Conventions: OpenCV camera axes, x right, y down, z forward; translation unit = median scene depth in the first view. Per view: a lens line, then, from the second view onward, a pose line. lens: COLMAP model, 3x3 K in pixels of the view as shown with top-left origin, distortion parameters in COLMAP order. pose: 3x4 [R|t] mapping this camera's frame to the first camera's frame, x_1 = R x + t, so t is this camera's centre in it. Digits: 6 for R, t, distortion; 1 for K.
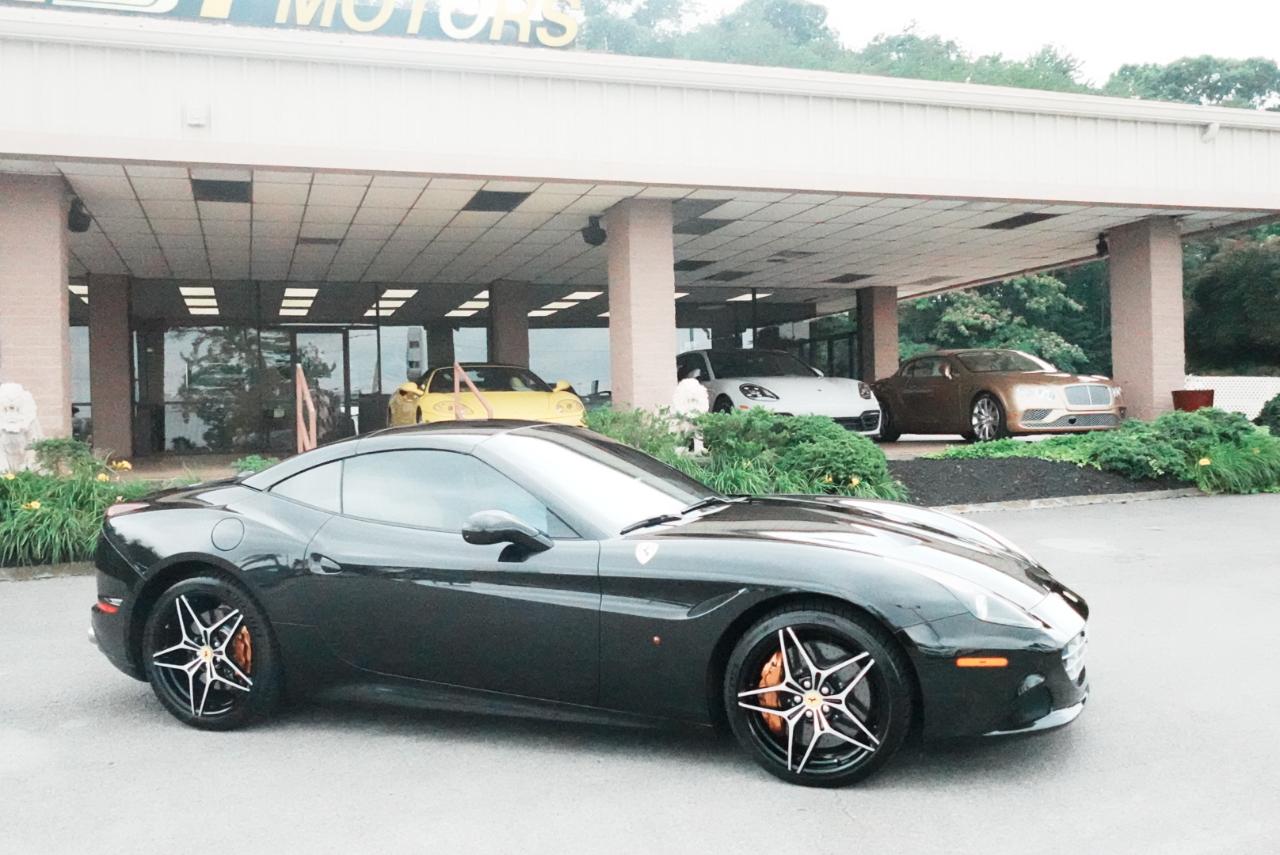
lens RADIAL K [[1179.3, 0, 637.2], [0, 1179.3, 428.2], [0, 0, 1]] dist [-0.004930, 0.000000]
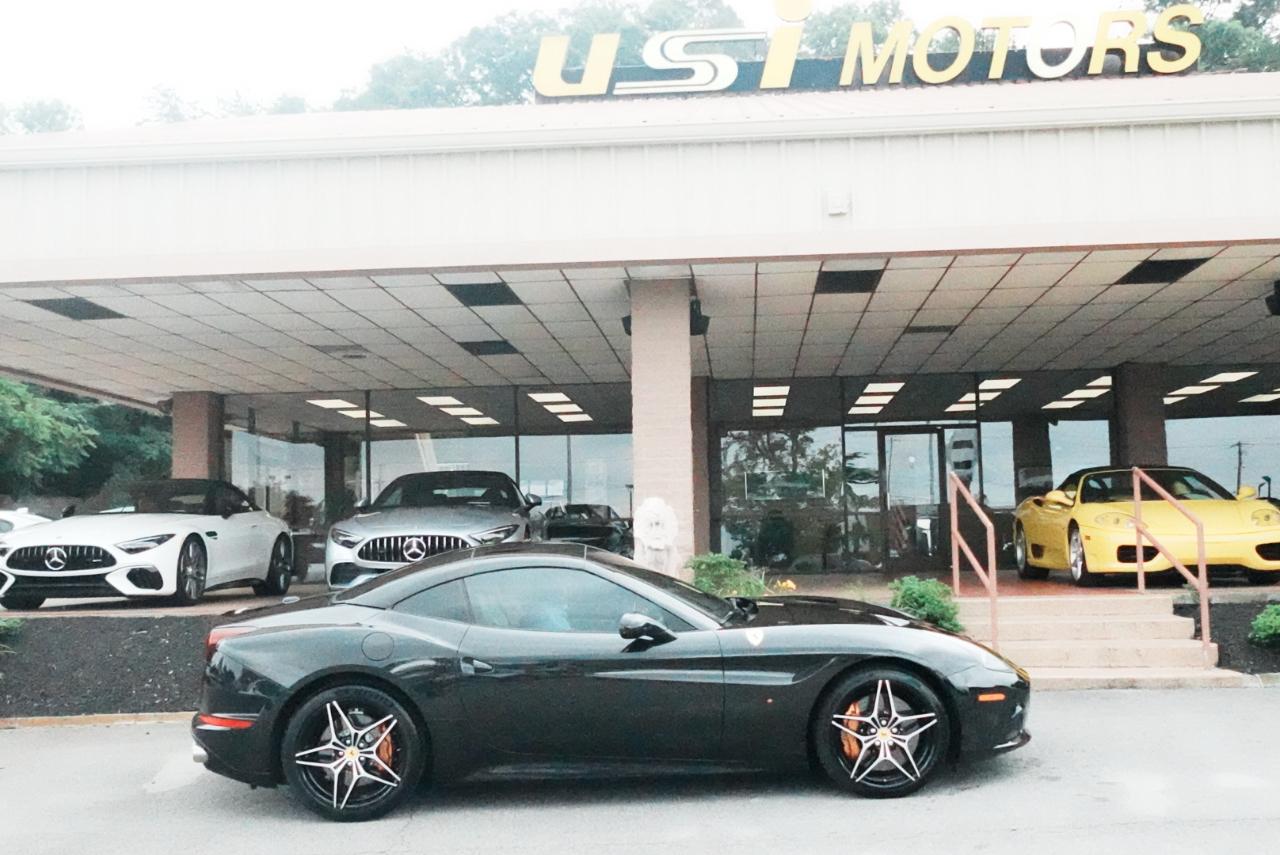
lens RADIAL K [[1440.5, 0, 645.9], [0, 1440.5, 429.9], [0, 0, 1]] dist [-0.006639, 0.000000]
pose [[0.925052, -0.028793, -0.378747, -0.067957], [-0.001161, 0.996904, -0.078623, -0.000681], [0.379839, 0.073170, 0.922154, -0.060244]]
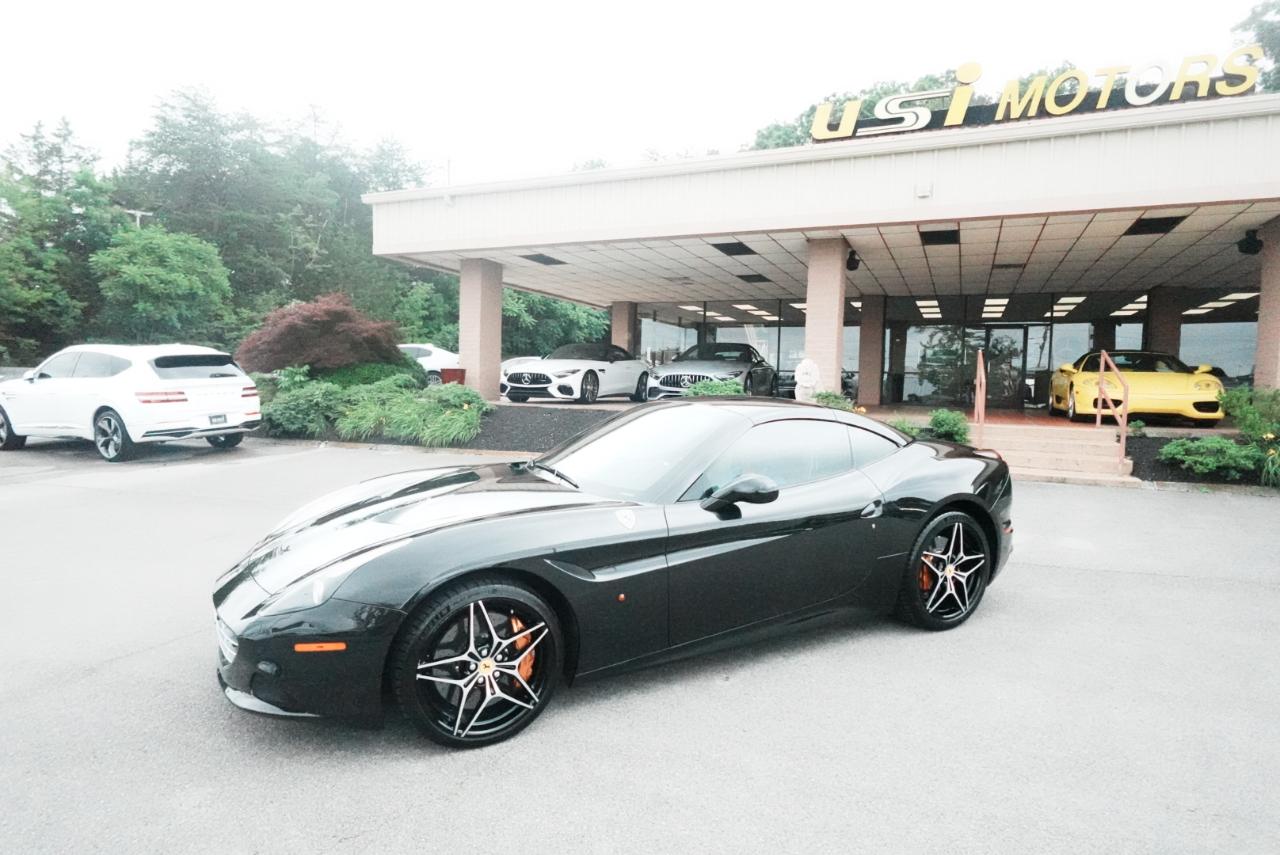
lens RADIAL K [[720.6, 0, 650.8], [0, 720.6, 426.7], [0, 0, 1]] dist [0.006679, -0.002382]
pose [[0.744451, 0.080256, -0.662837, 0.012963], [-0.044363, 0.996501, 0.070831, -0.002676], [0.666202, -0.023325, 0.745406, 0.025530]]
